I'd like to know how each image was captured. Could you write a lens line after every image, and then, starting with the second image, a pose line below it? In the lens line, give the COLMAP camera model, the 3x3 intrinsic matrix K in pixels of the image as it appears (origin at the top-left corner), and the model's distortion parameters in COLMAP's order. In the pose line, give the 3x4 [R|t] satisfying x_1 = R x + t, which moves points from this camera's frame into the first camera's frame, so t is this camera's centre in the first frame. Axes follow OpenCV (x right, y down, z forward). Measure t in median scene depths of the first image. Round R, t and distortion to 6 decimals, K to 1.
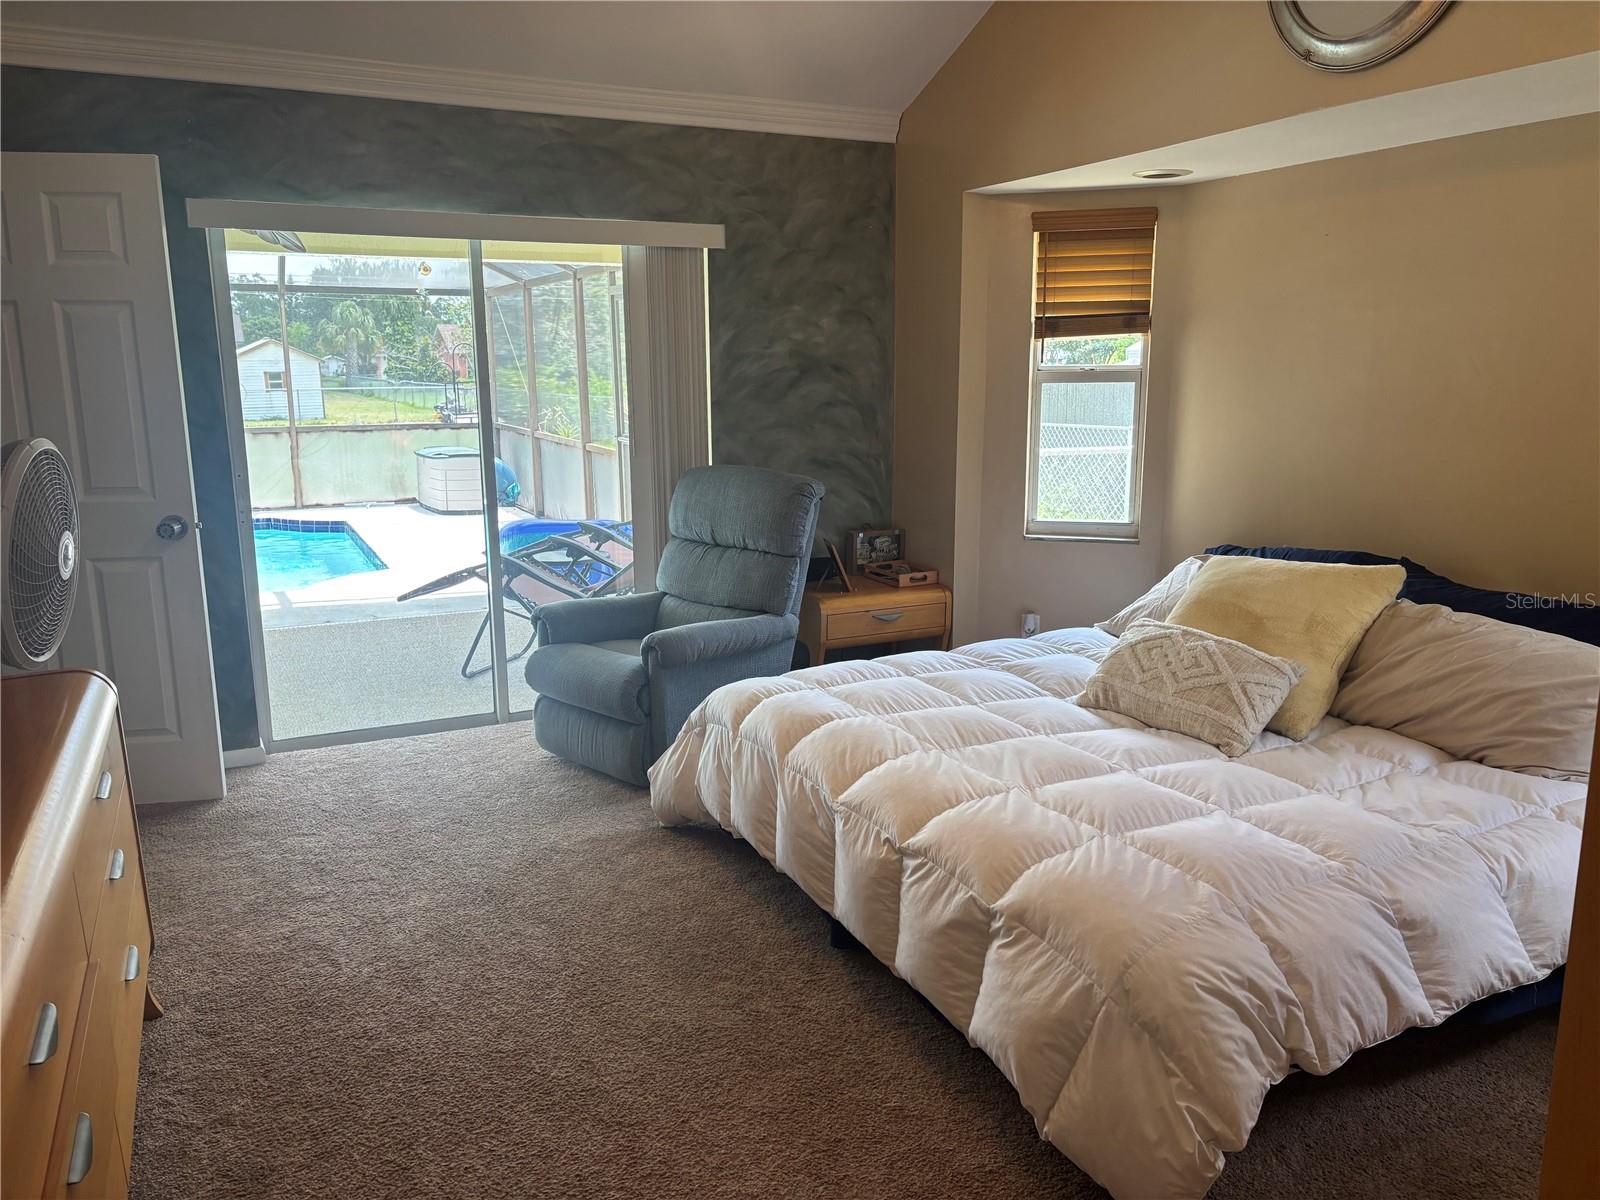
lens RADIAL K [[1227.4, 0, 803.9], [0, 1227.4, 595.1], [0, 0, 1]] dist [-0.020587, -0.007639]
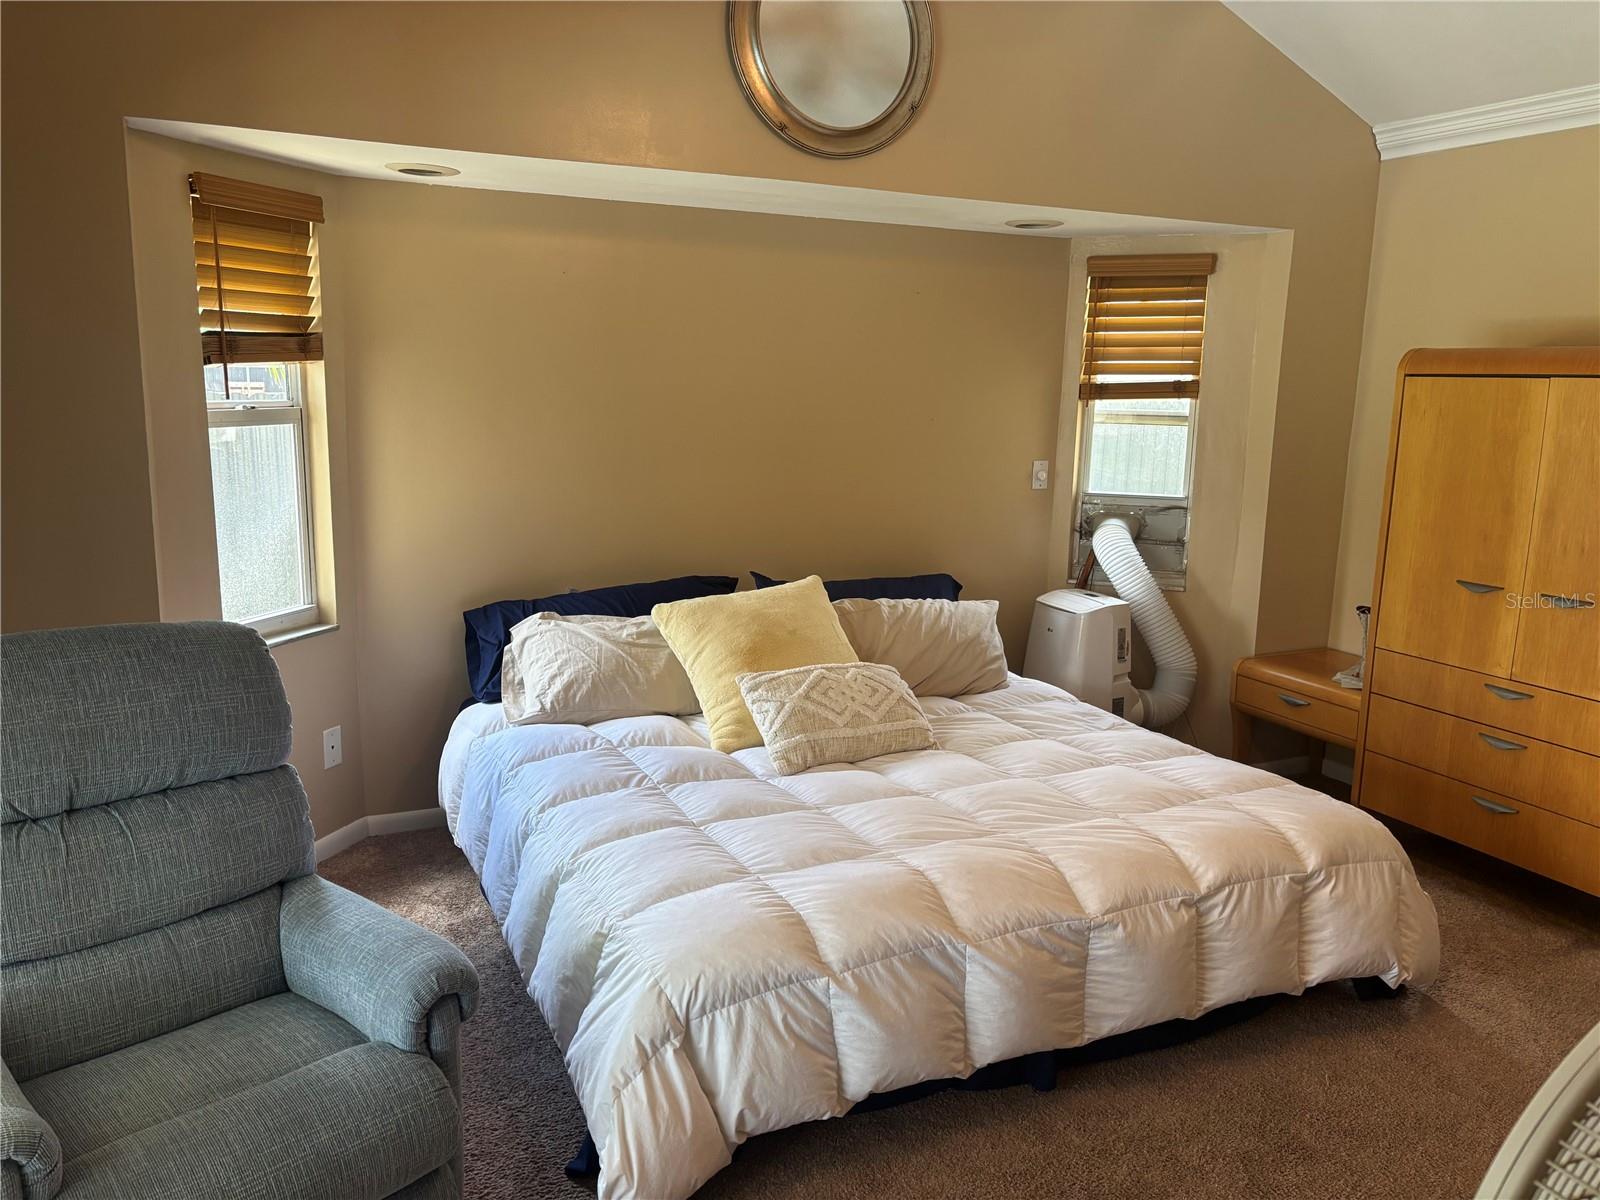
lens RADIAL K [[1227.4, 0, 803.4], [0, 1227.4, 611.0], [0, 0, 1]] dist [-0.020587, -0.007639]
pose [[0.039946, -0.183154, 0.982272, -0.642609], [0.193064, 0.965947, 0.172258, -0.183101], [-0.980373, 0.182761, 0.073946, 0.910741]]
